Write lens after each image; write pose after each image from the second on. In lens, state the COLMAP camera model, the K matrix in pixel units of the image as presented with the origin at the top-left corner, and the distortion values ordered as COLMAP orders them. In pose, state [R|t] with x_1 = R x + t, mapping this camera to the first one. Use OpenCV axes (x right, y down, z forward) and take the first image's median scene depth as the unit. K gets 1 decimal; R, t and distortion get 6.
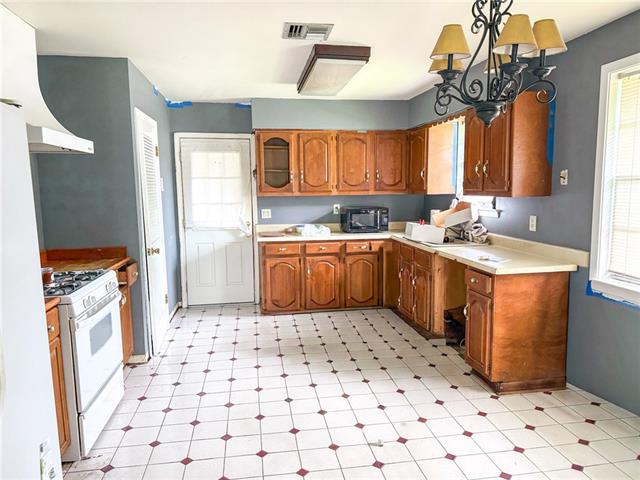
lens RADIAL K [[448.9, 0, 319.6], [0, 448.9, 239.4], [0, 0, 1]] dist [0.009175, 0.000544]
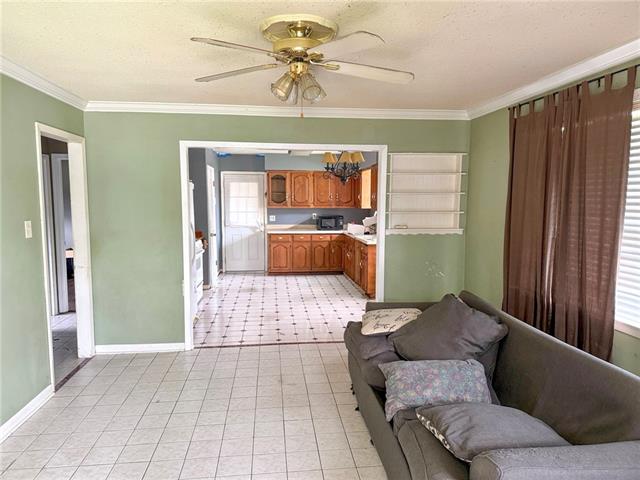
lens RADIAL K [[448.9, 0, 320.9], [0, 448.9, 241.2], [0, 0, 1]] dist [0.009175, 0.000544]
pose [[0.998894, 0.017486, -0.043654, 0.146789], [-0.018251, 0.999686, -0.017176, 0.058336], [0.043340, 0.017954, 0.998899, -0.721000]]
